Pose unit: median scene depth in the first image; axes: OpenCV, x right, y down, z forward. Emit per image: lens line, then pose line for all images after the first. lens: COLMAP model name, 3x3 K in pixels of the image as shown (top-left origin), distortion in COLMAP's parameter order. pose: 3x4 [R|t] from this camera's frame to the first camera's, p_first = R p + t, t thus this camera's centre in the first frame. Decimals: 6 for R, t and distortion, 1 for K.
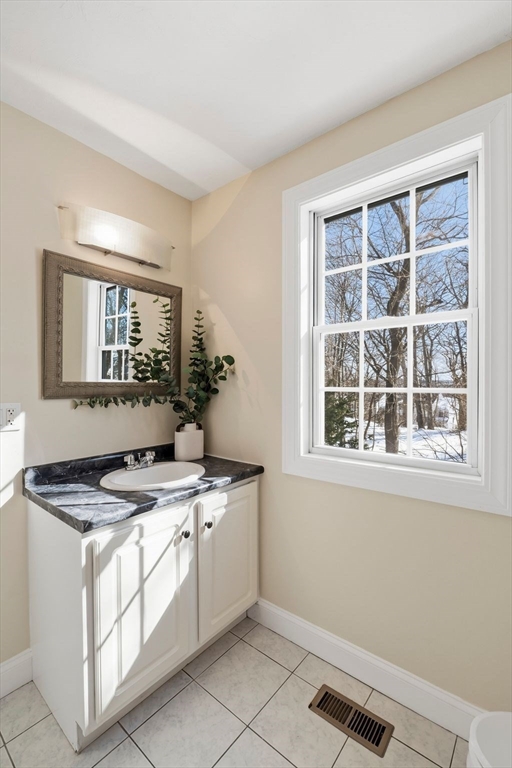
lens RADIAL K [[335.3, 0, 255.4], [0, 335.3, 382.5], [0, 0, 1]] dist [-0.000271, -0.000991]
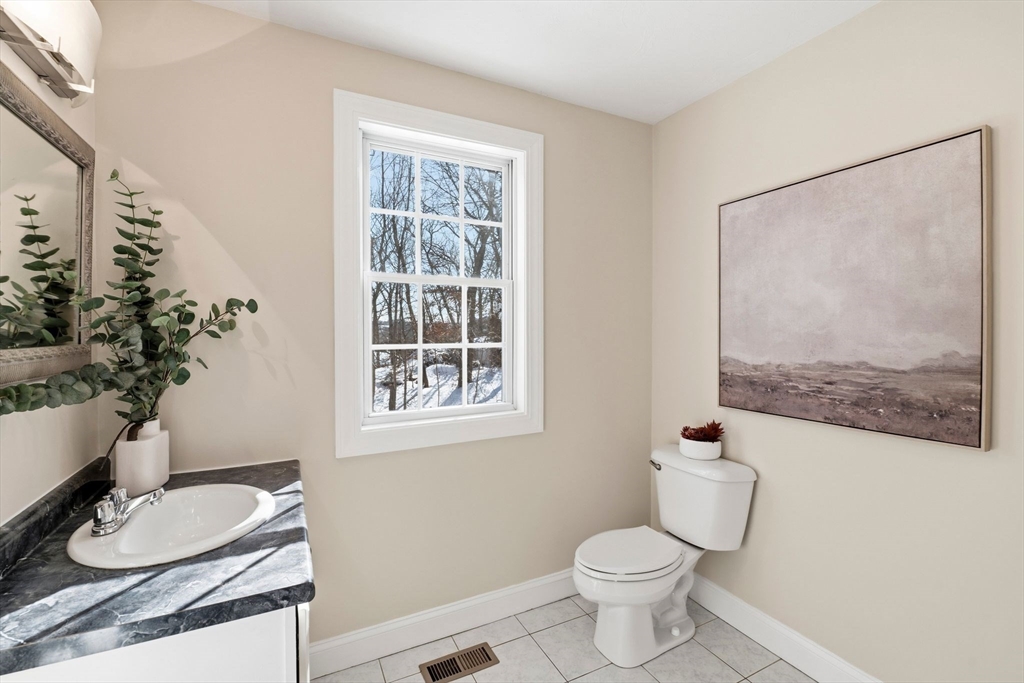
lens RADIAL K [[447.1, 0, 510.1], [0, 447.1, 337.2], [0, 0, 1]] dist [-0.000271, -0.000991]
pose [[0.408541, -0.009665, 0.912689, -0.832732], [0.006318, 0.999950, 0.007761, -0.015879], [-0.912718, 0.002595, 0.408581, 0.271821]]
